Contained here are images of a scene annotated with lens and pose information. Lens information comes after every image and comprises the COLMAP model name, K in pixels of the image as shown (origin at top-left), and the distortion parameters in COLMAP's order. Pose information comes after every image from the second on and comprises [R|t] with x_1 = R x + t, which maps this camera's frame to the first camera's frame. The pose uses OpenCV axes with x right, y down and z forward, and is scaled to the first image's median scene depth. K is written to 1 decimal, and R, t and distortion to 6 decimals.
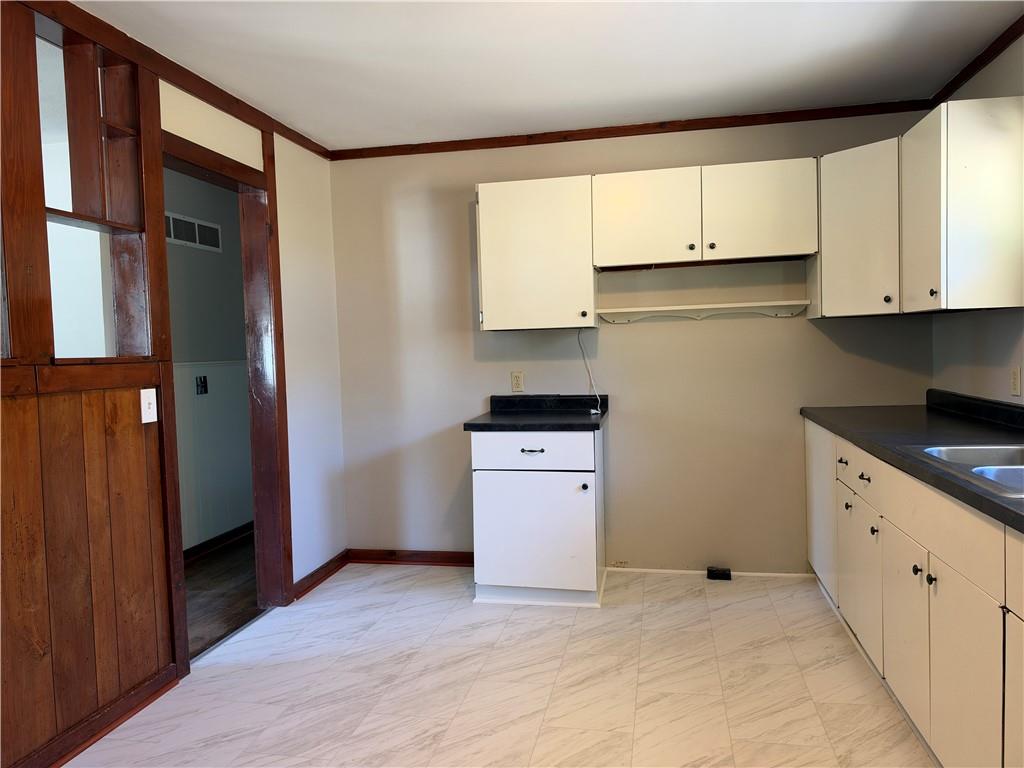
lens RADIAL K [[737.9, 0, 510.1], [0, 737.9, 388.1], [0, 0, 1]] dist [0.034439, -0.056181]
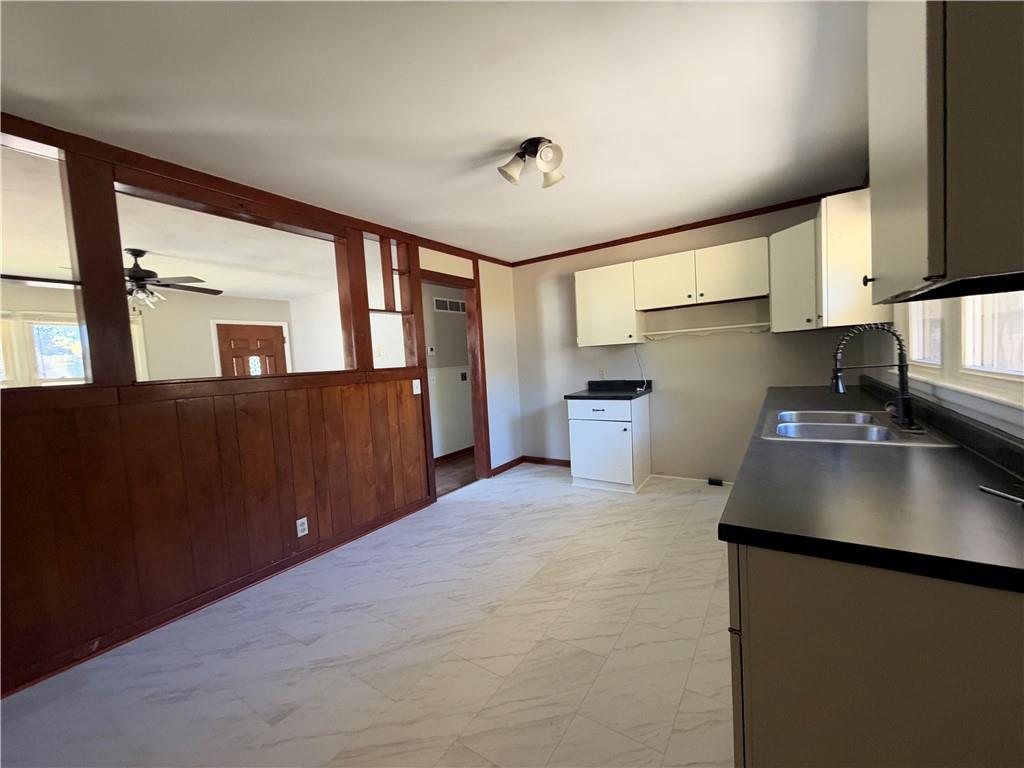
lens RADIAL K [[407.1, 0, 511.1], [0, 407.1, 385.9], [0, 0, 1]] dist [0.001597, 0.000227]
pose [[0.924485, -0.002238, -0.381211, 0.229916], [0.012542, 0.999620, 0.024547, -0.006259], [0.381012, -0.027474, 0.924162, -0.070173]]
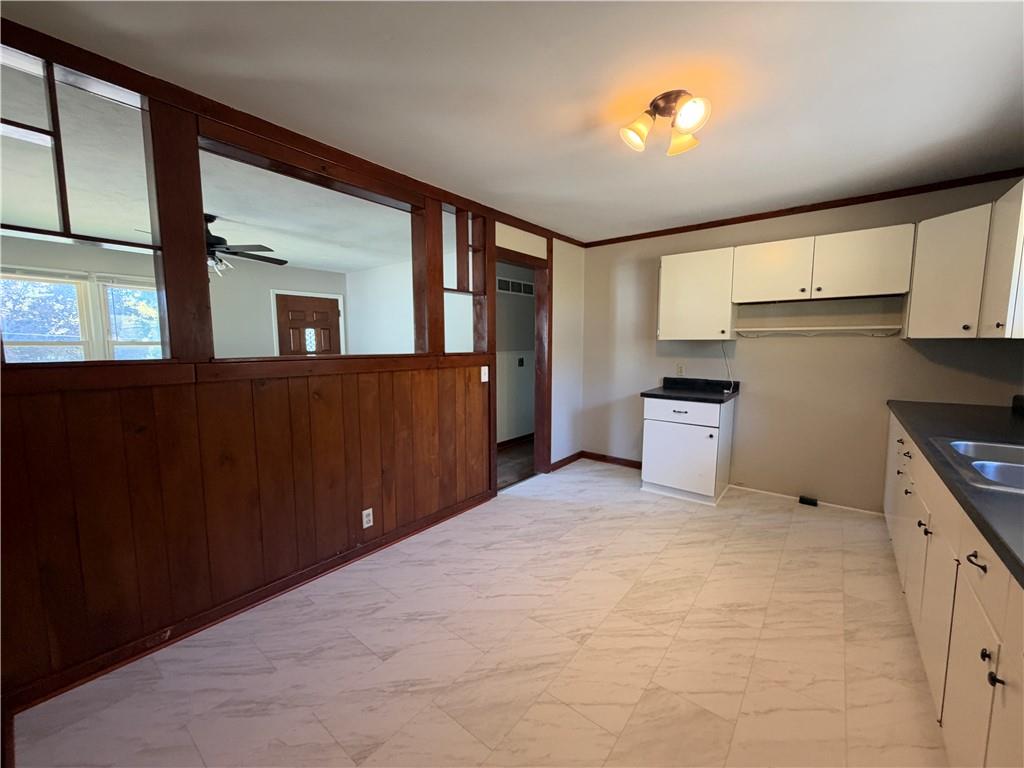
lens RADIAL K [[407.1, 0, 511.7], [0, 407.1, 386.2], [0, 0, 1]] dist [0.001597, 0.000227]
pose [[0.890212, 0.074805, -0.449363, 0.106441], [-0.046987, 0.996242, 0.072759, -0.026354], [0.453117, -0.043657, 0.890381, -0.037241]]
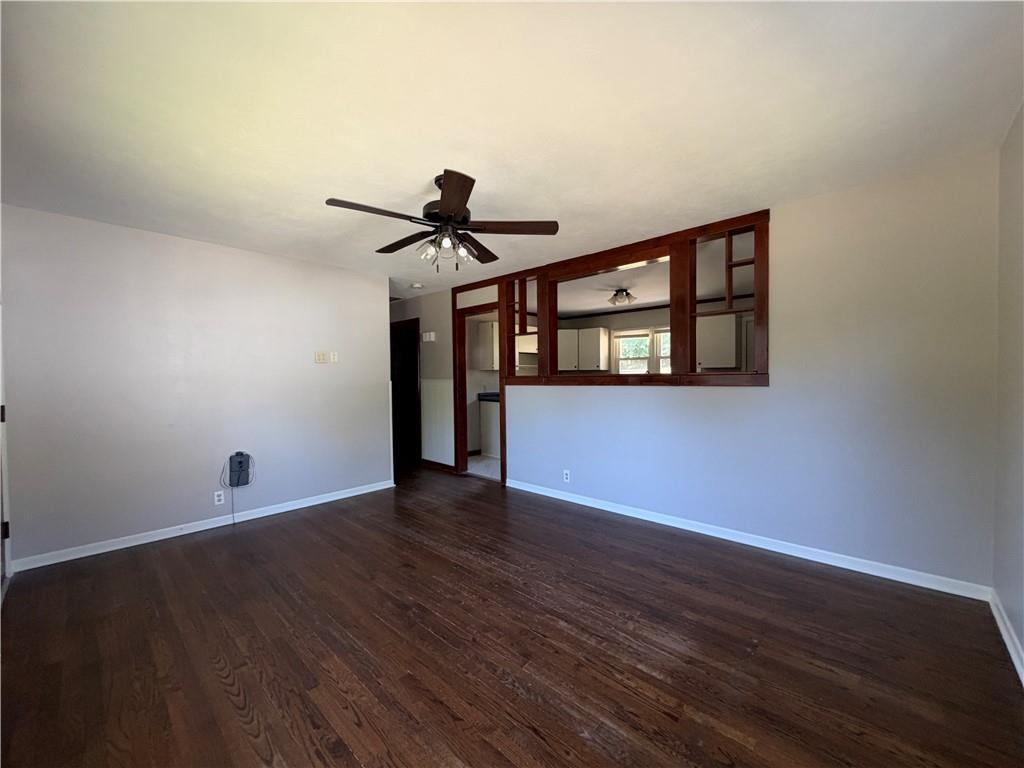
lens RADIAL K [[407.1, 0, 507.5], [0, 407.1, 377.4], [0, 0, 1]] dist [0.001597, 0.000227]
pose [[0.514429, 0.023006, 0.857224, -1.573103], [0.037664, 0.998069, -0.049388, 0.038478], [-0.856706, 0.057693, 0.512569, 0.131545]]
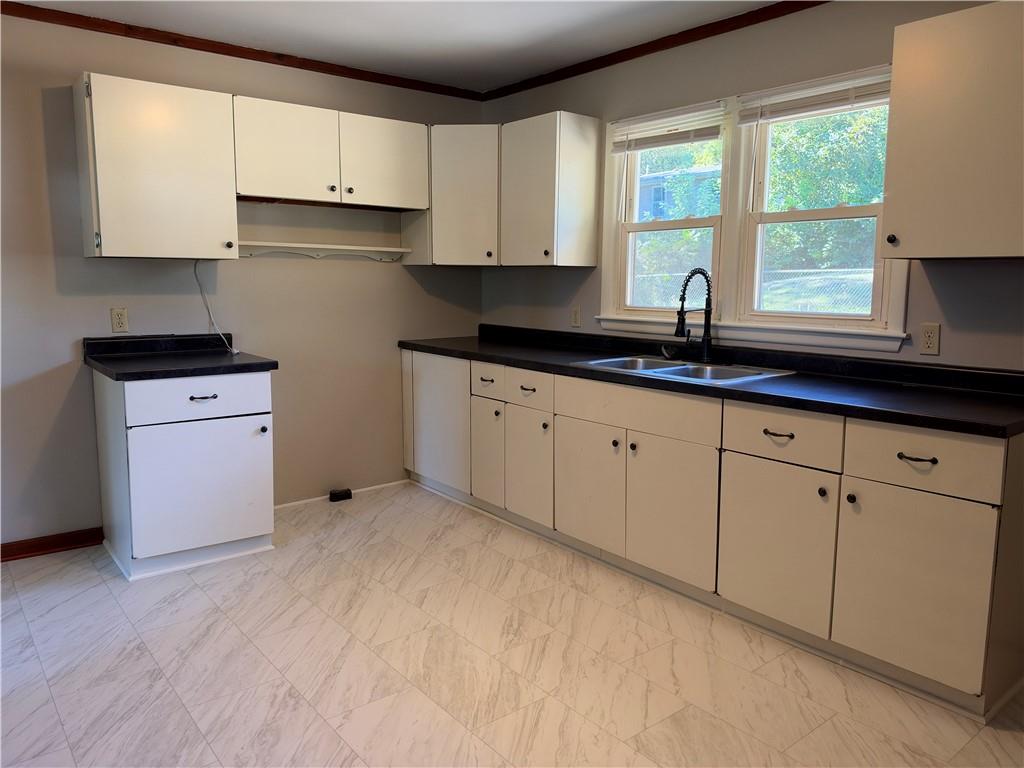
lens RADIAL K [[737.9, 0, 506.8], [0, 737.9, 384.1], [0, 0, 1]] dist [0.034439, -0.056181]
pose [[0.638395, -0.072757, 0.766263, -0.433619], [0.014362, 0.996475, 0.082651, 0.000635], [-0.769575, -0.041759, 0.637189, 0.142063]]
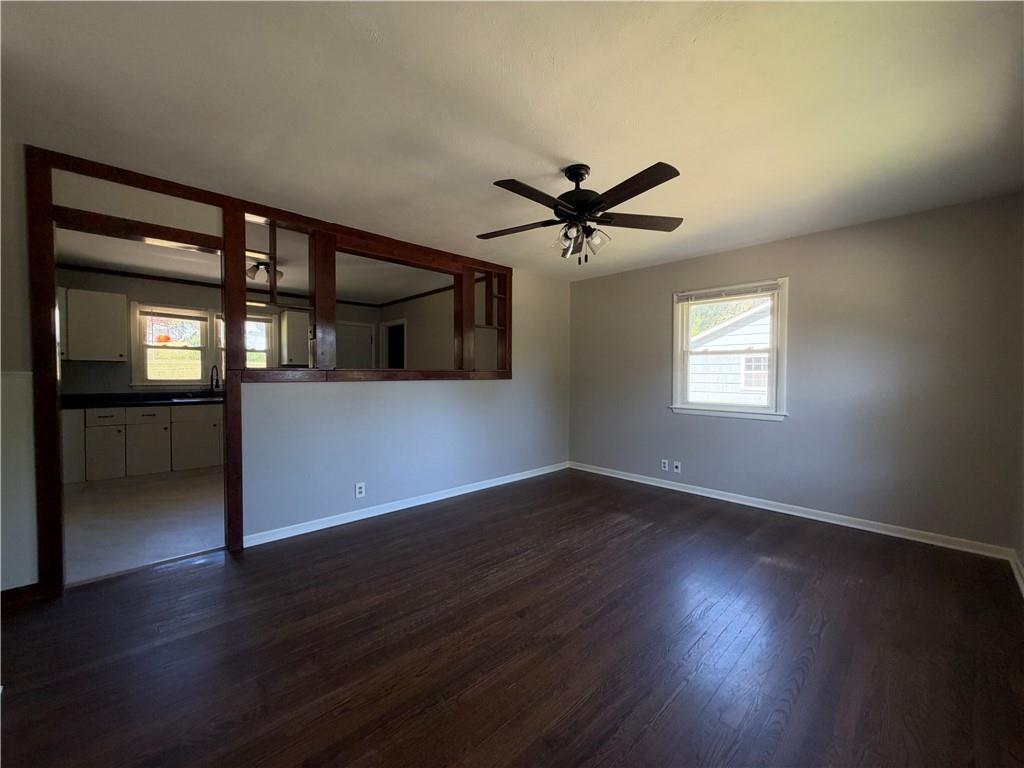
lens RADIAL K [[407.1, 0, 509.0], [0, 407.1, 384.4], [0, 0, 1]] dist [0.001597, 0.000227]
pose [[-0.827035, 0.012452, 0.562012, -1.323643], [0.048804, 0.997570, 0.049717, -0.014556], [-0.560028, 0.068546, -0.825633, 1.193915]]
